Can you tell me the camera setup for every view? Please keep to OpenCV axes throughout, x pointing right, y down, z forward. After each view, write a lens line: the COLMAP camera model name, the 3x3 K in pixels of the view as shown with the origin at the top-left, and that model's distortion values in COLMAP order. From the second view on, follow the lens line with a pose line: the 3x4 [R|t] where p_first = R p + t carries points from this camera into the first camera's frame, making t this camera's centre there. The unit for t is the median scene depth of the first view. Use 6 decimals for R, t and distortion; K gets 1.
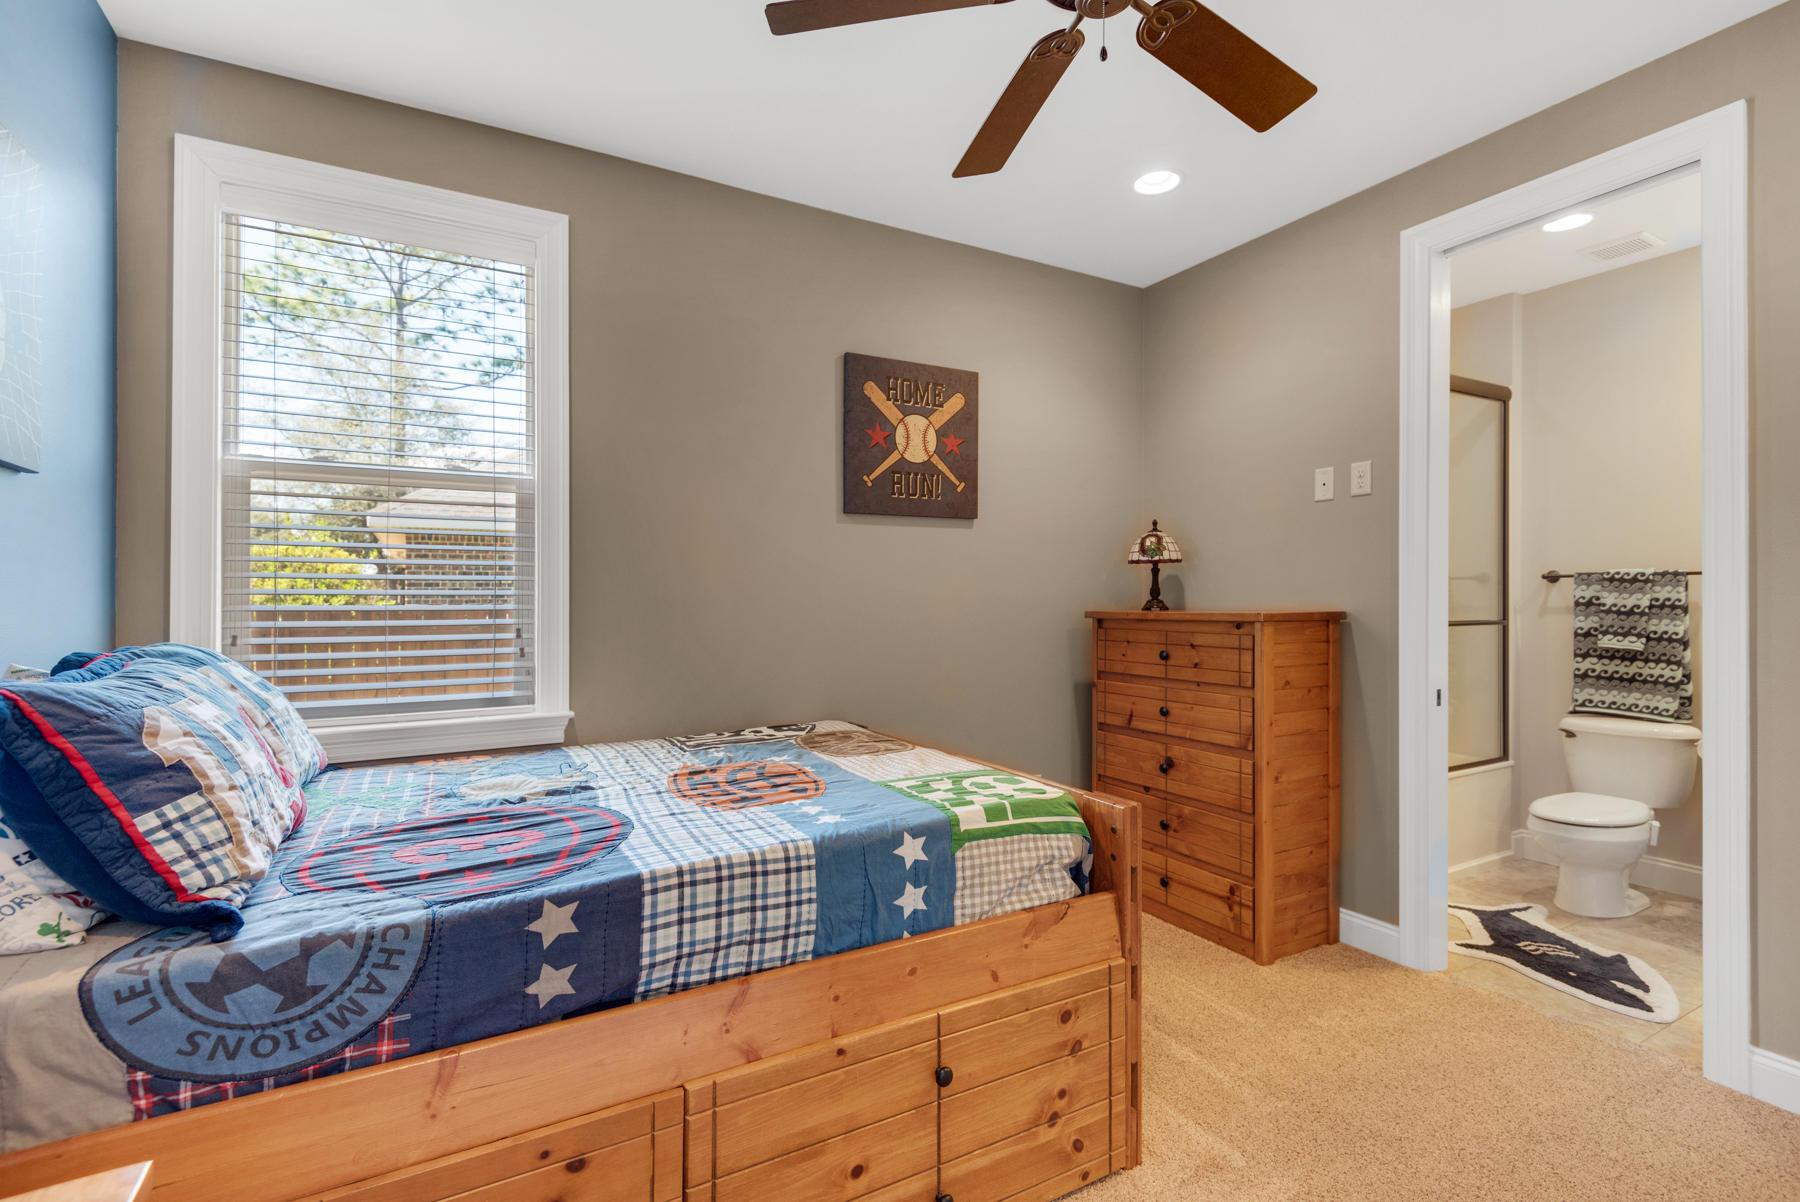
lens RADIAL K [[811.3, 0, 898.6], [0, 811.3, 599.2], [0, 0, 1]] dist [0.045723, -0.029832]
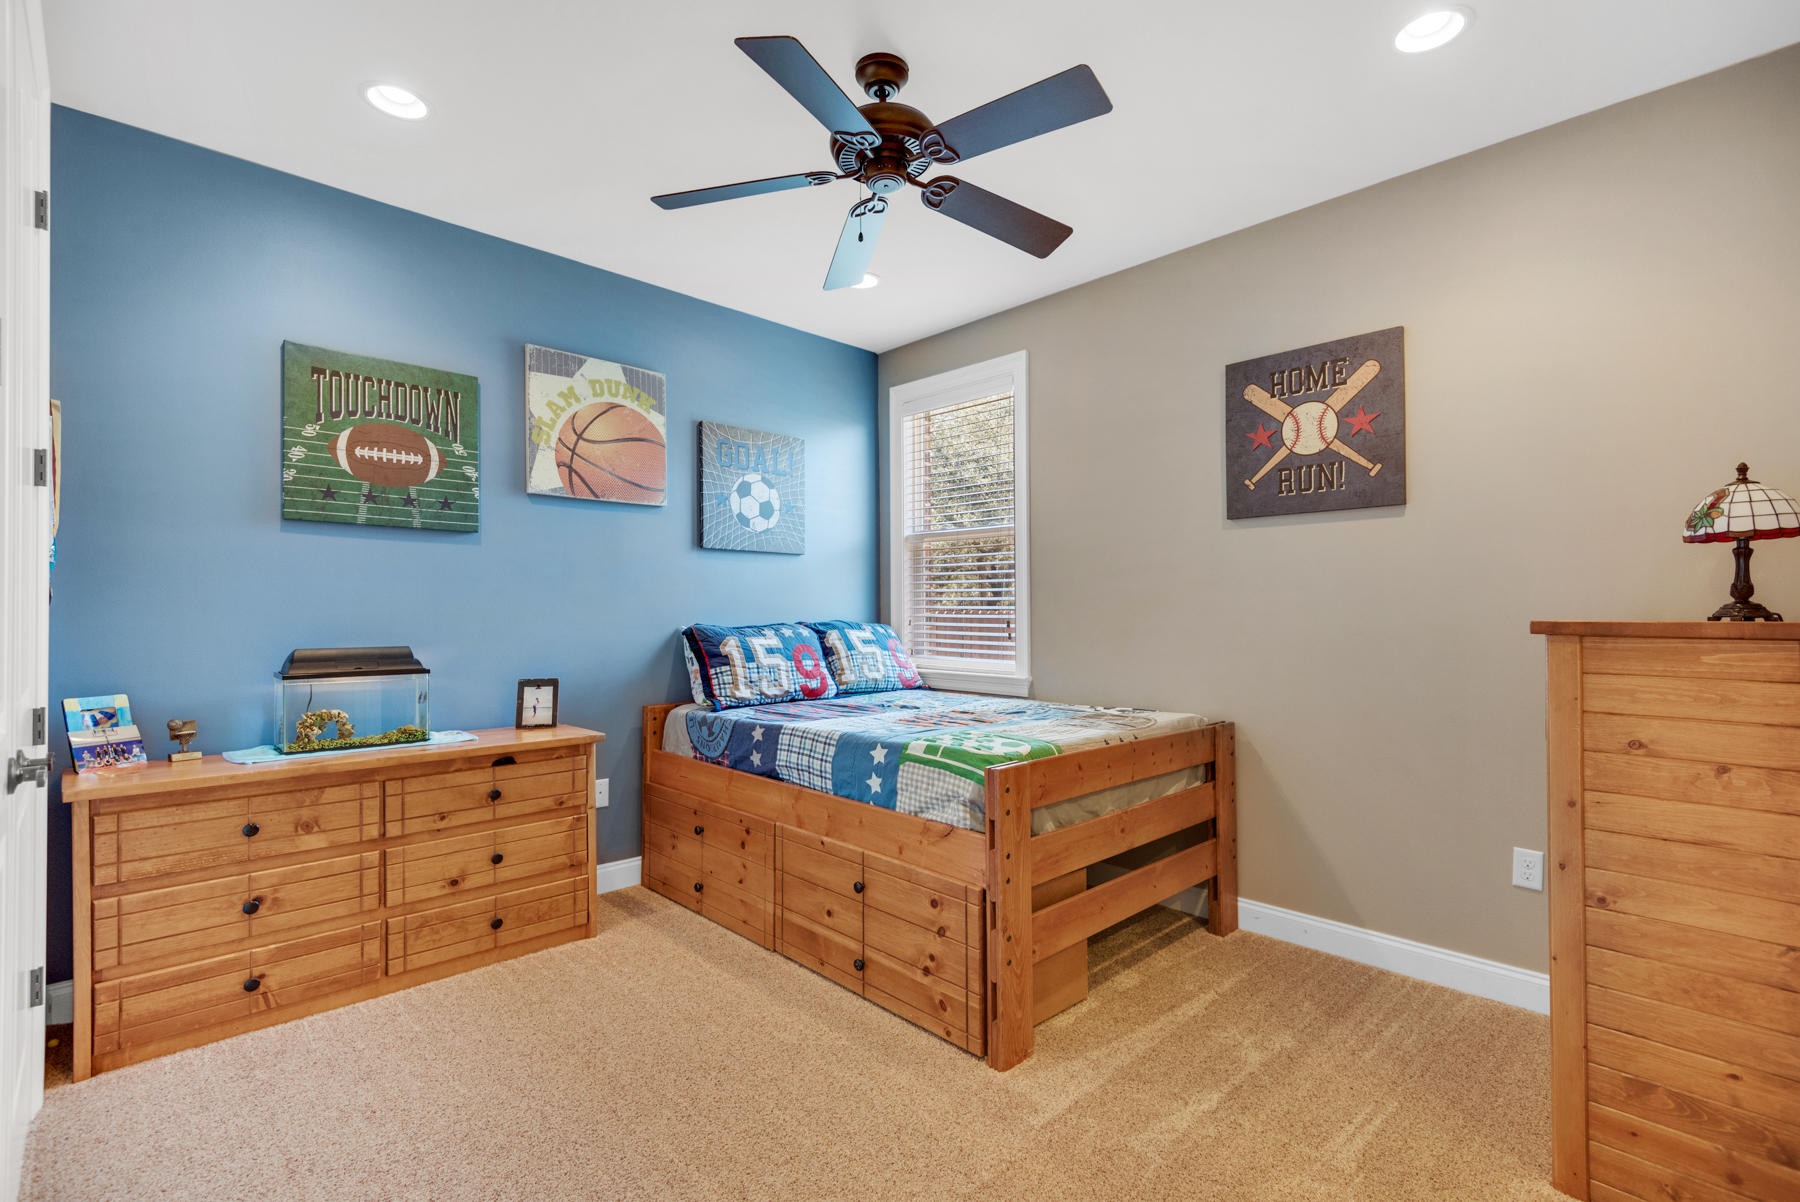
lens RADIAL K [[811.3, 0, 898.6], [0, 811.3, 599.2], [0, 0, 1]] dist [0.045723, -0.029832]
pose [[0.261441, -0.005478, -0.965204, 1.172934], [-0.003905, 0.999970, -0.006733, 0.006761], [0.965212, 0.005529, 0.261411, 0.452353]]
